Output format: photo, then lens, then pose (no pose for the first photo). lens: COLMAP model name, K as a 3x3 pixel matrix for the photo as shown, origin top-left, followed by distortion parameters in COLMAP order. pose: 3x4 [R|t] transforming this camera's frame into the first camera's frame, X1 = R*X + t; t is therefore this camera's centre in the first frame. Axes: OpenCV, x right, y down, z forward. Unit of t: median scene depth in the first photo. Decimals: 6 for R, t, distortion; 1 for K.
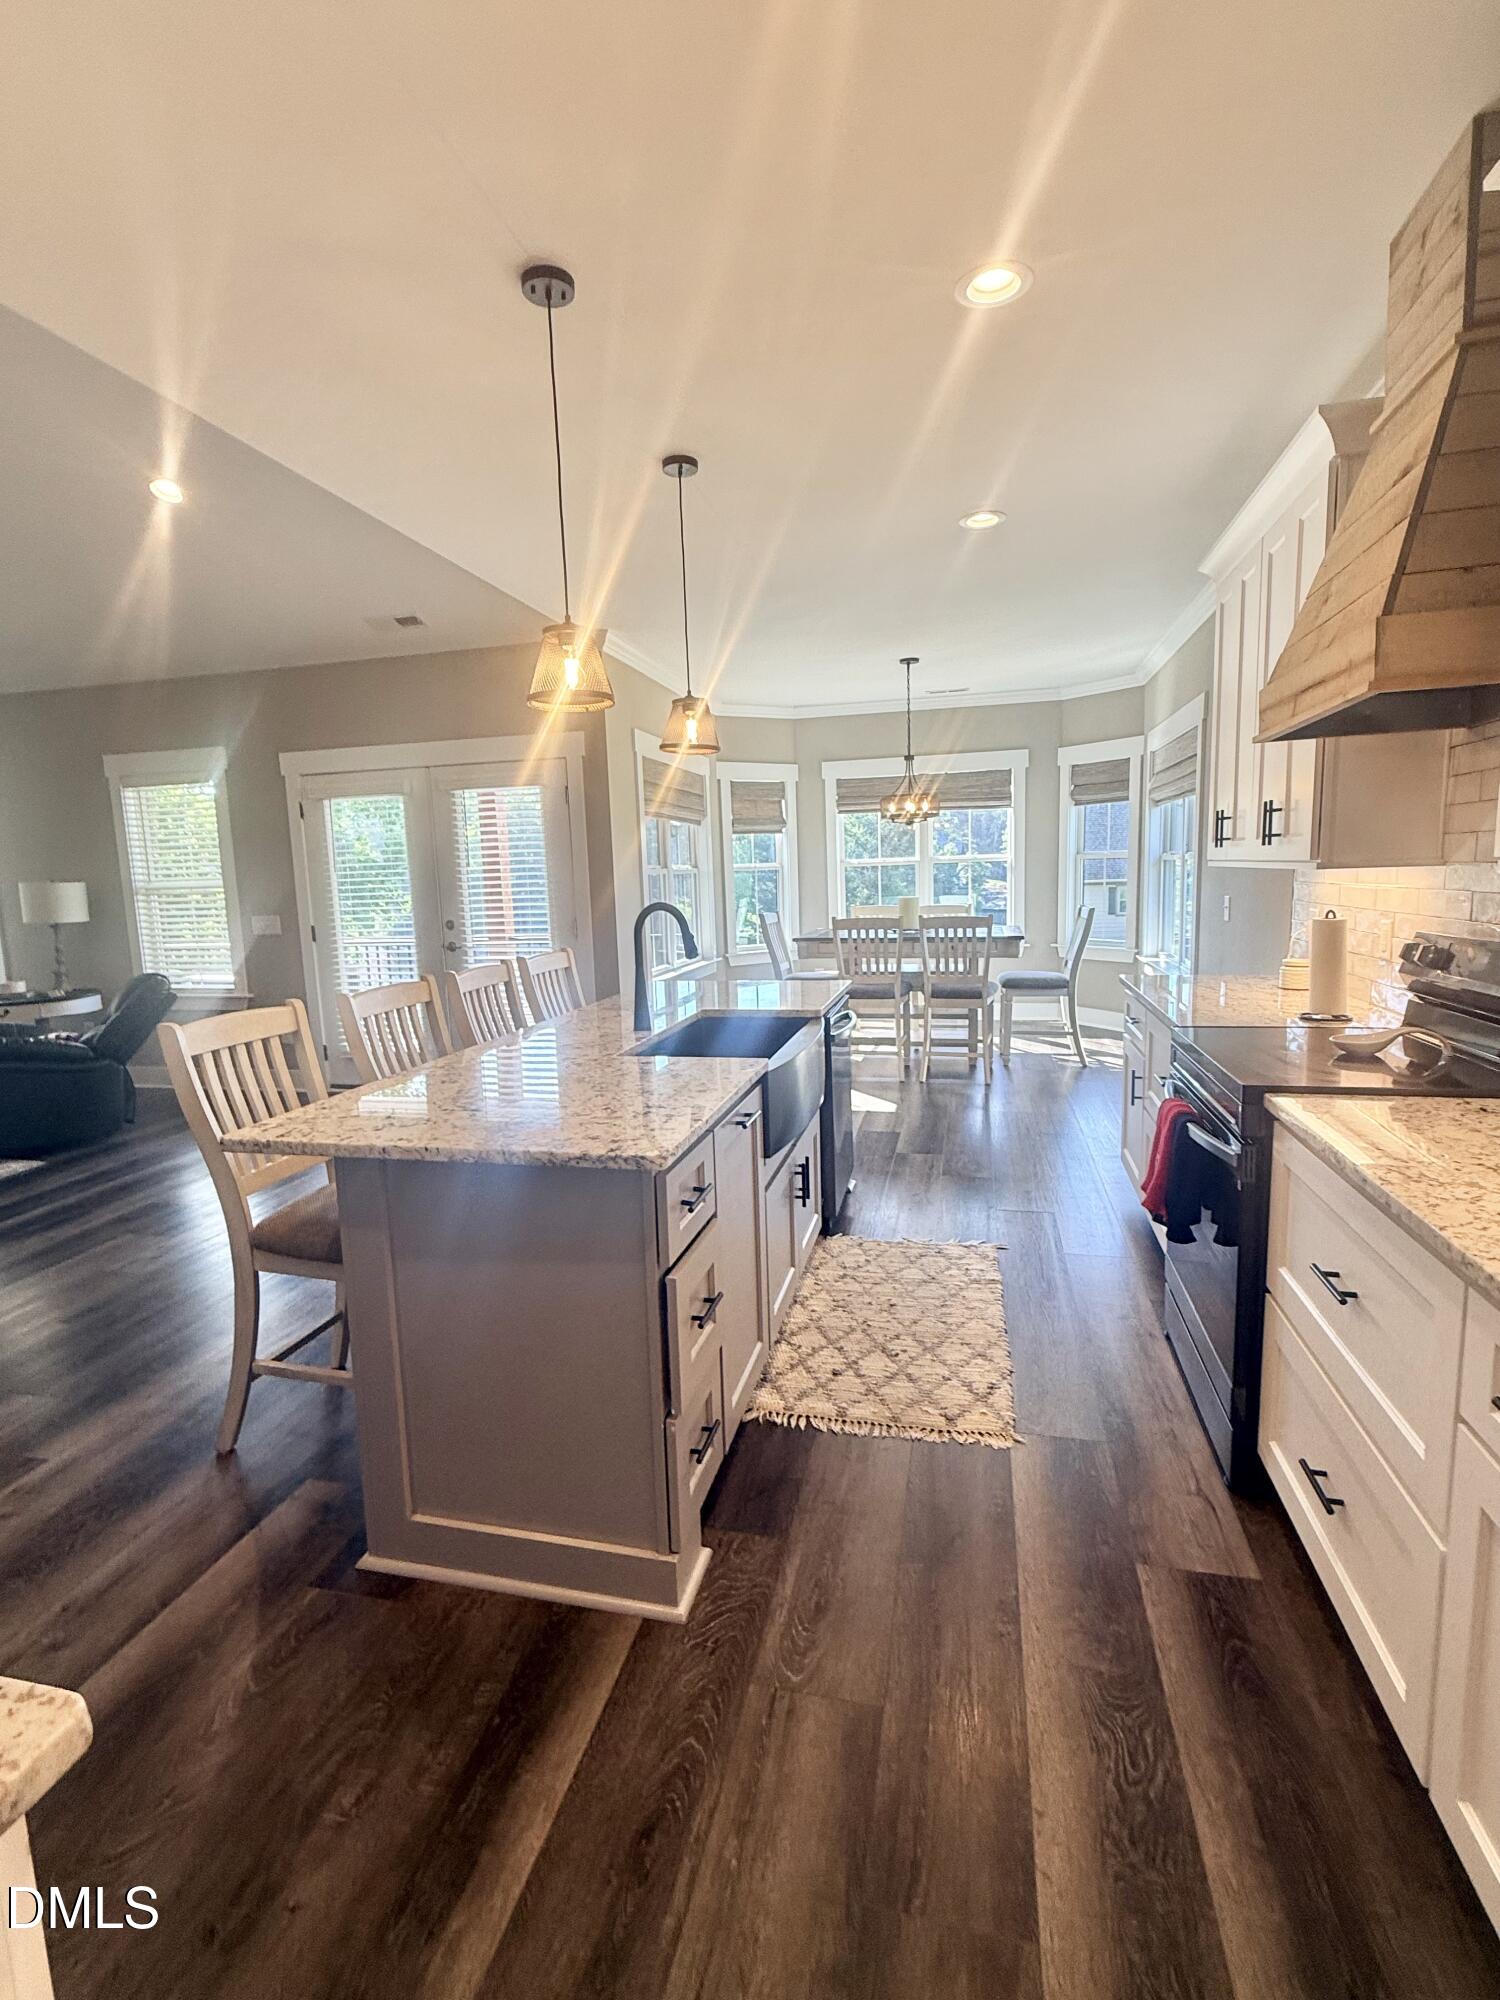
lens RADIAL K [[934.3, 0, 752.2], [0, 934.3, 1004.0], [0, 0, 1]] dist [0.001858, 0.000246]
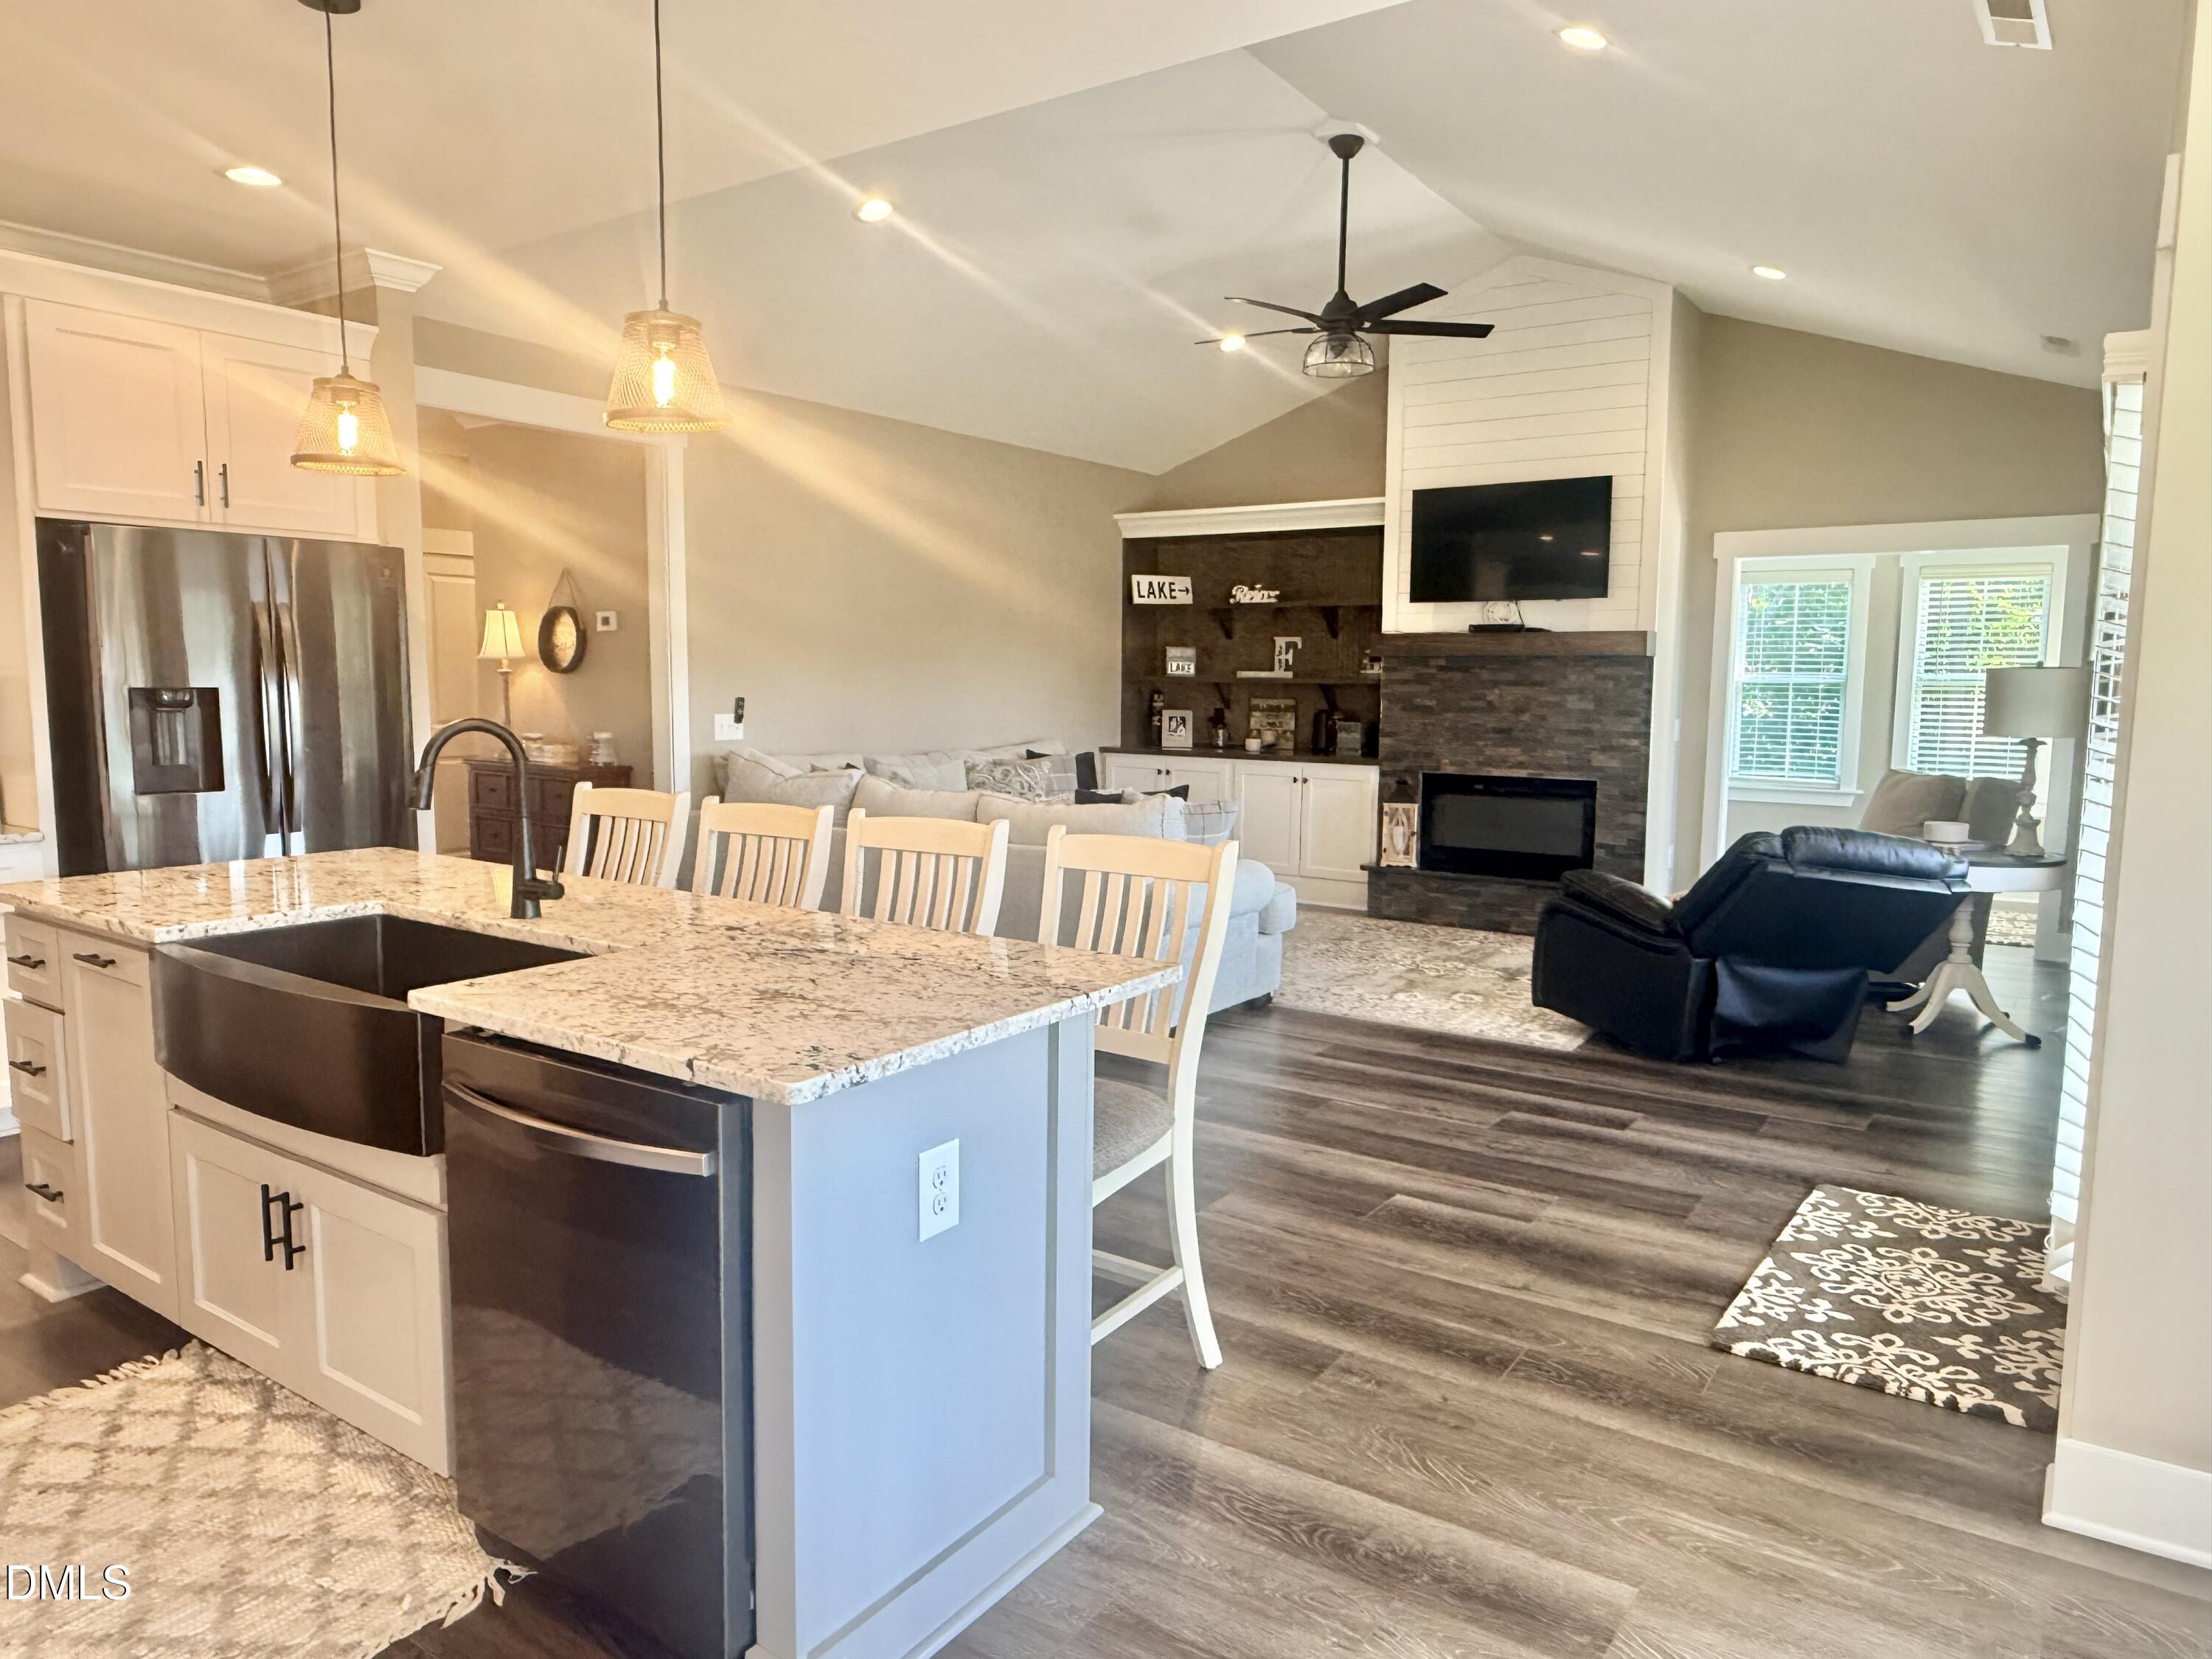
lens RADIAL K [[1426.9, 0, 1106.7], [0, 1426.9, 833.8], [0, 0, 1]] dist [0.007105, 0.000602]
pose [[-0.367864, 0.129347, -0.920840, 0.300987], [-0.132254, 0.972933, 0.189498, -0.125805], [0.920427, 0.191494, -0.340800, 0.811929]]
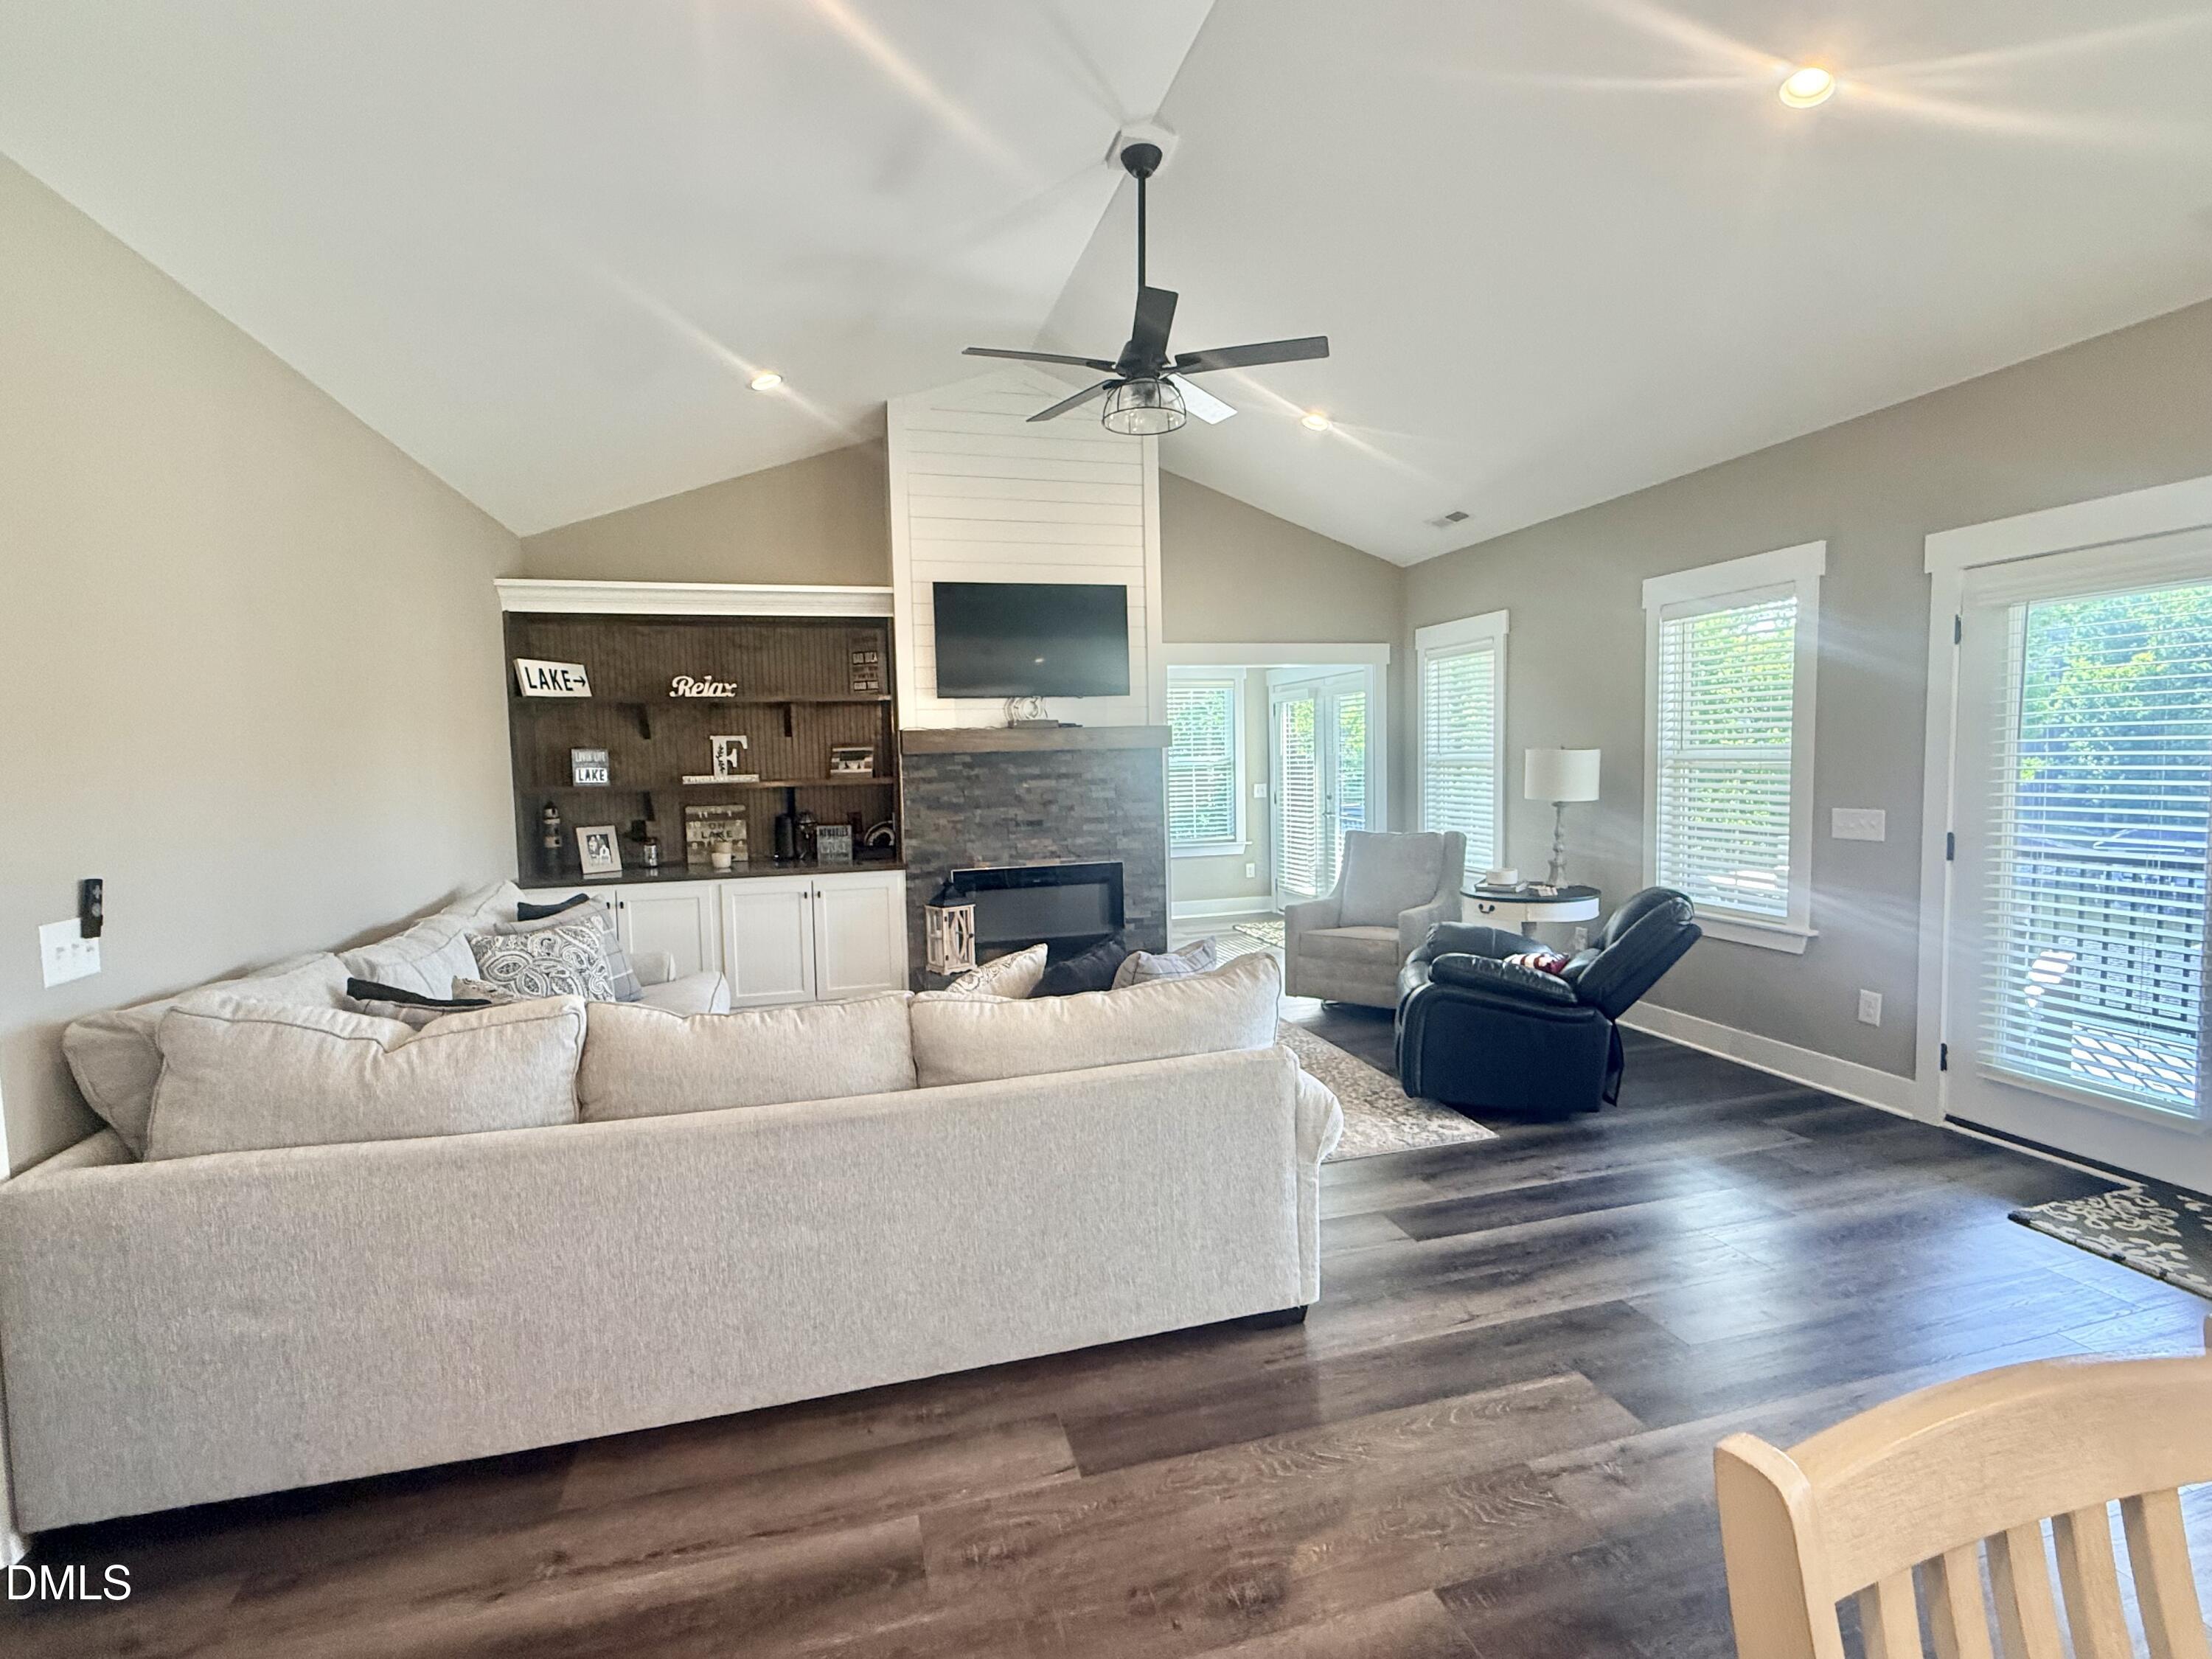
lens RADIAL K [[1033.3, 0, 1106.8], [0, 1033.3, 828.2], [0, 0, 1]] dist [0.001858, 0.000246]
pose [[0.483111, 0.078166, -0.872063, -0.174416], [-0.115169, 0.993026, 0.025206, -0.043941], [0.867952, 0.088258, 0.488744, 0.255239]]
